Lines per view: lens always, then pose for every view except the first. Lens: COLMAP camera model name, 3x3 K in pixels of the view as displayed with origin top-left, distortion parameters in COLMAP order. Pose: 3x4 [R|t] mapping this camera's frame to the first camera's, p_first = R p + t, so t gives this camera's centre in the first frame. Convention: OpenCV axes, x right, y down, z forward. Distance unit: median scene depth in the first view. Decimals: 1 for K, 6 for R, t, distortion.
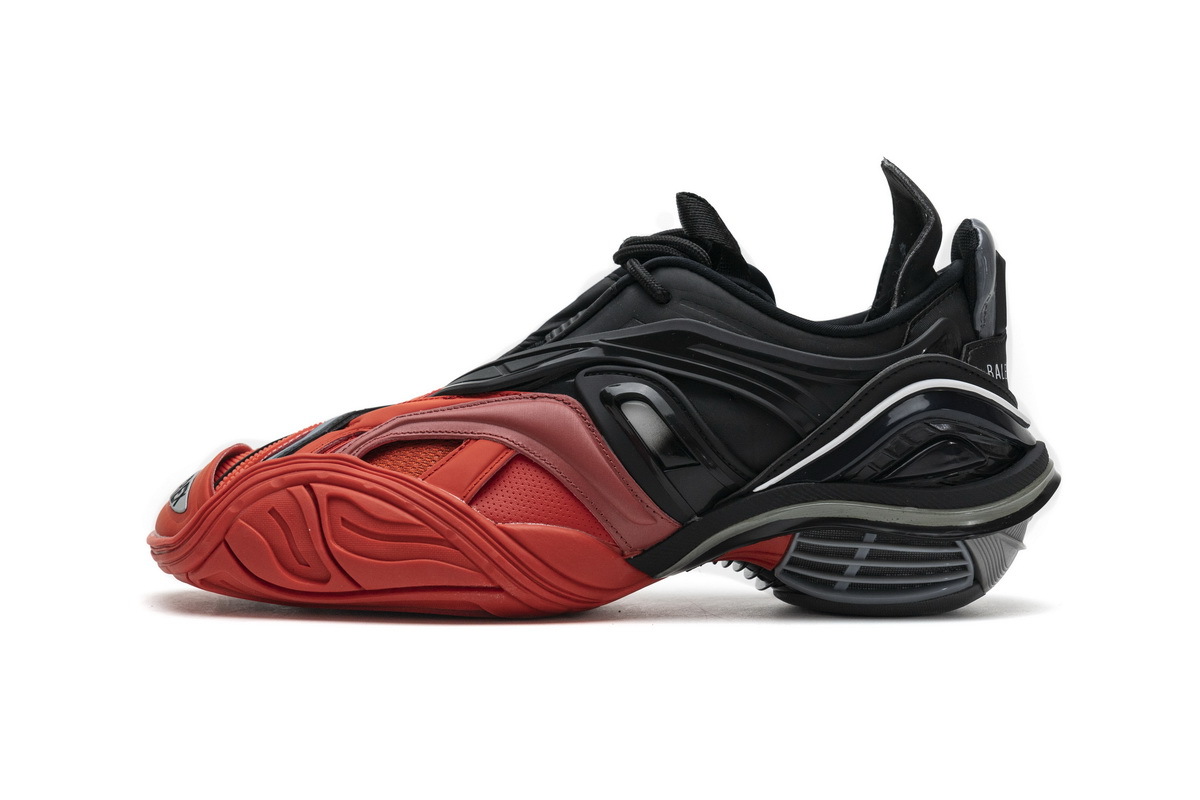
lens RADIAL K [[2425.5, 0, 599.5], [0, 2425.5, 401.9], [0, 0, 1]] dist [0.078025, 0.000000]
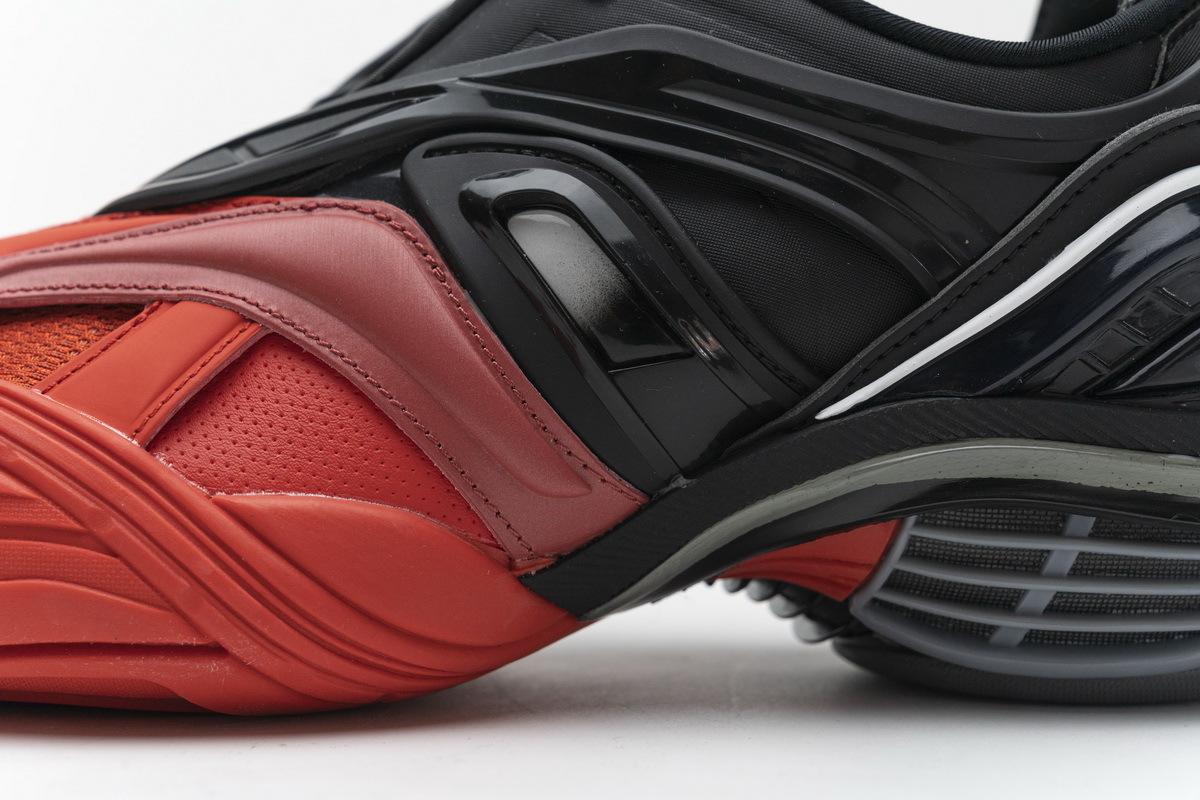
lens RADIAL K [[2425.5, 0, 596.9], [0, 2425.5, 394.2], [0, 0, 1]] dist [0.078025, 0.000000]
pose [[0.998664, 0.001234, 0.051653, 0.002369], [-0.000868, 0.999974, -0.007110, 0.035370], [-0.051660, 0.007056, 0.998640, 0.567823]]
